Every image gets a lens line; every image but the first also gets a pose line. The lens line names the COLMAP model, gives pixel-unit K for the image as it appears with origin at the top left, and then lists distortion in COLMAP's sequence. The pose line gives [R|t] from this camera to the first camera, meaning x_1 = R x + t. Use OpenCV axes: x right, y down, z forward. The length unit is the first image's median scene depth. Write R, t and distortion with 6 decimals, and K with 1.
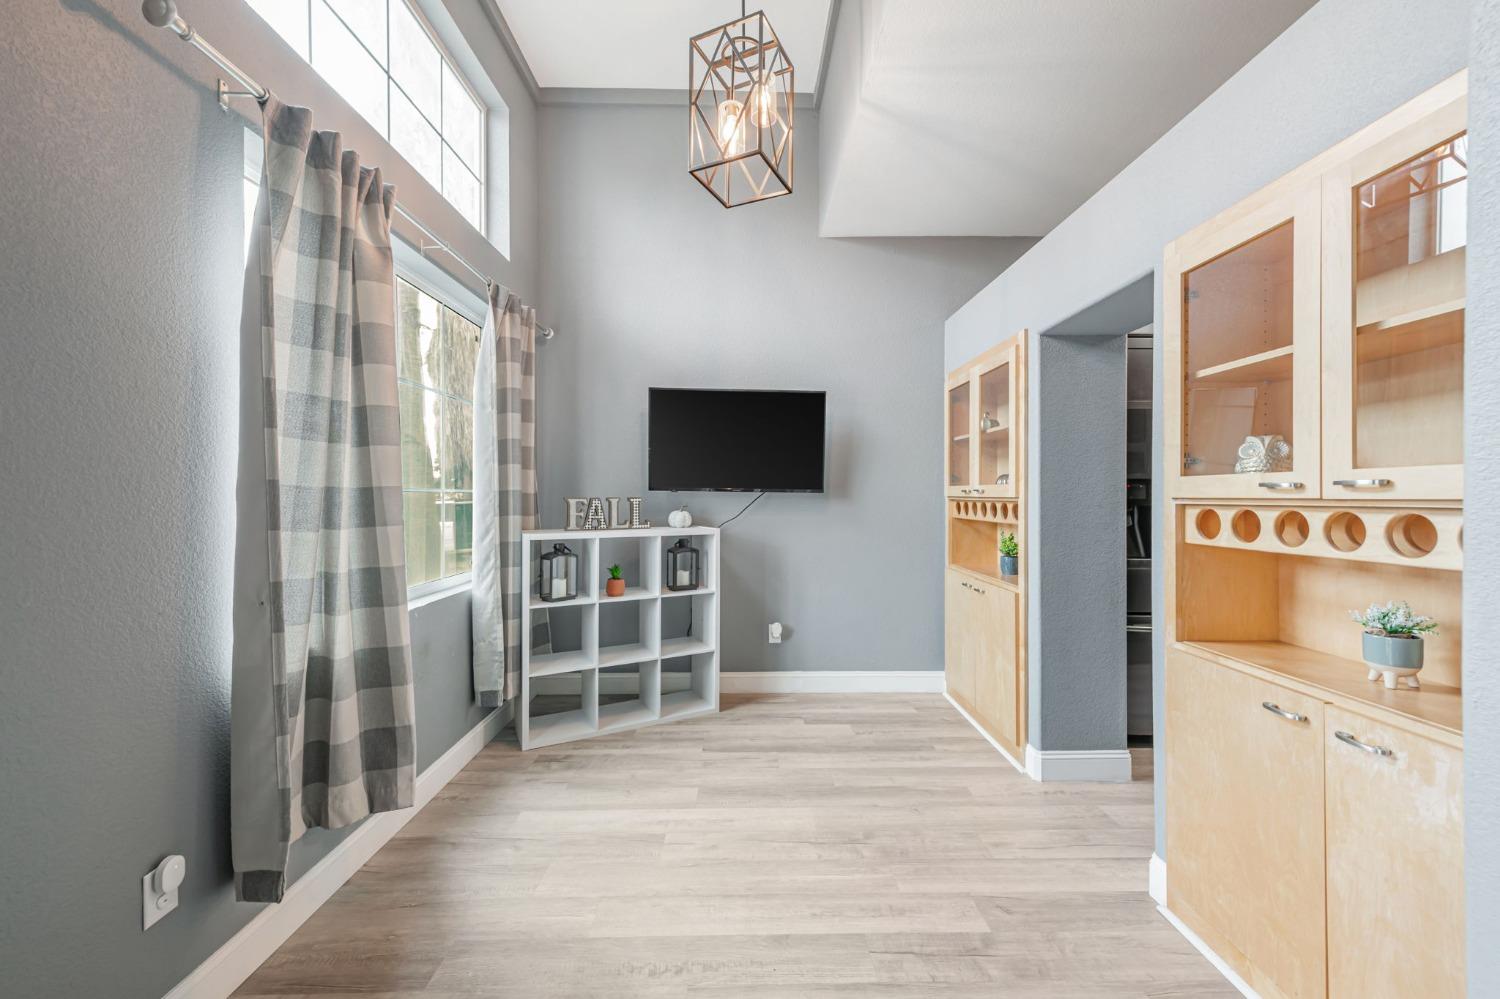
lens RADIAL K [[596.3, 0, 751.5], [0, 596.3, 499.7], [0, 0, 1]] dist [0.019122, -0.002590]
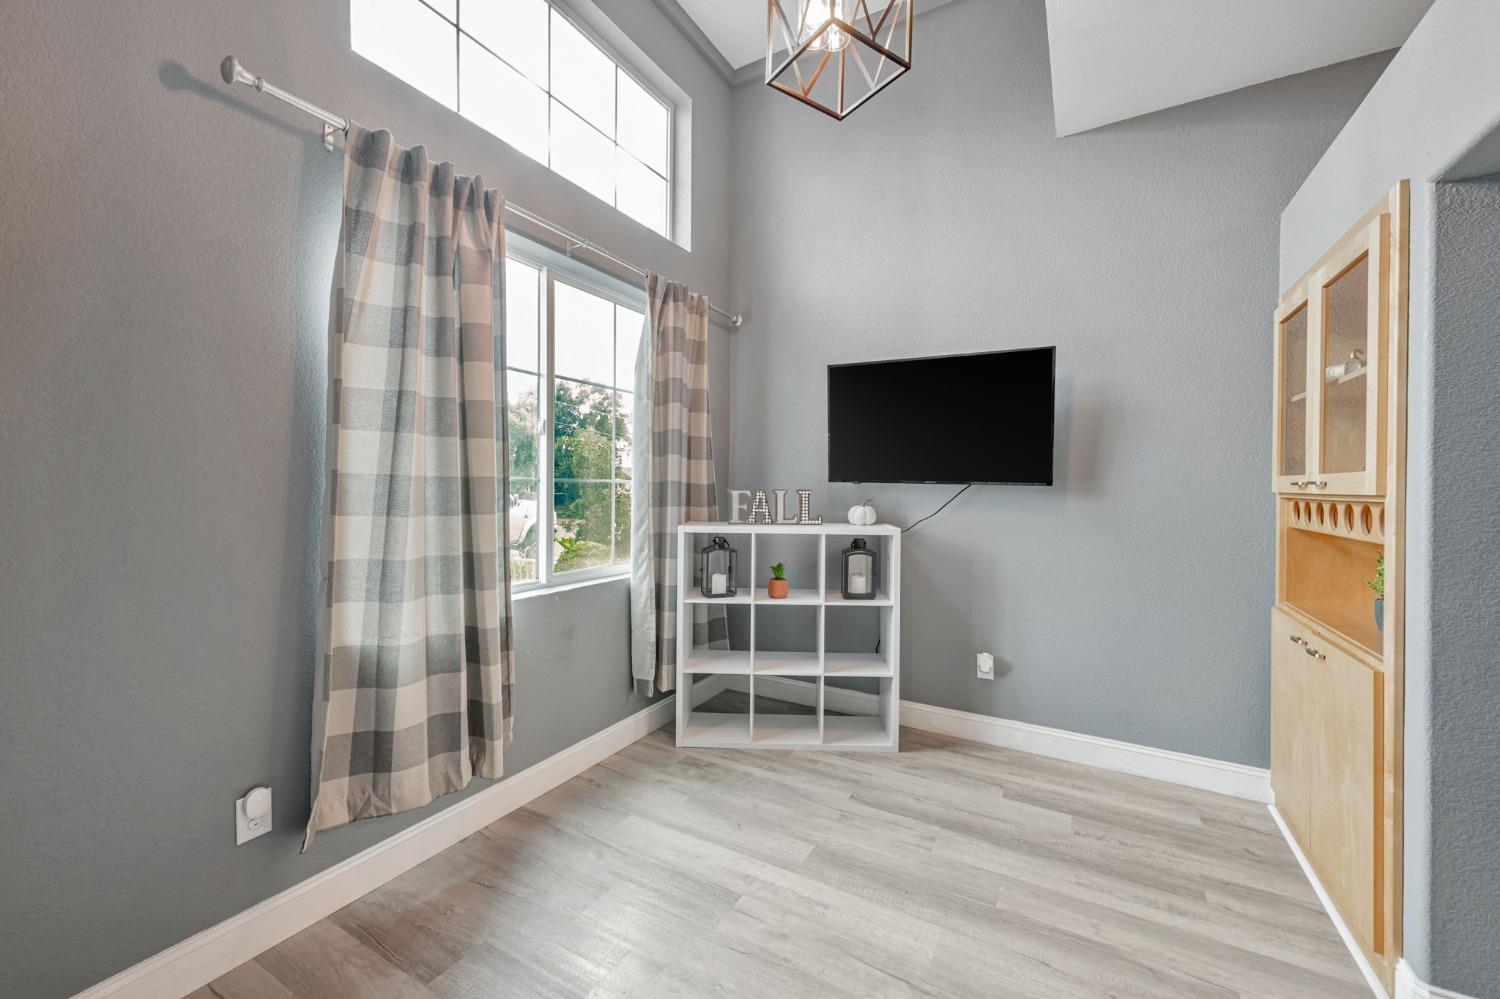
lens RADIAL K [[596.3, 0, 743.5], [0, 596.3, 491.4], [0, 0, 1]] dist [0.019122, -0.002590]
pose [[0.861704, 0.010820, -0.507295, 0.207036], [-0.011773, 0.999930, 0.001329, -0.001439], [0.507274, 0.004827, 0.861771, 0.213402]]
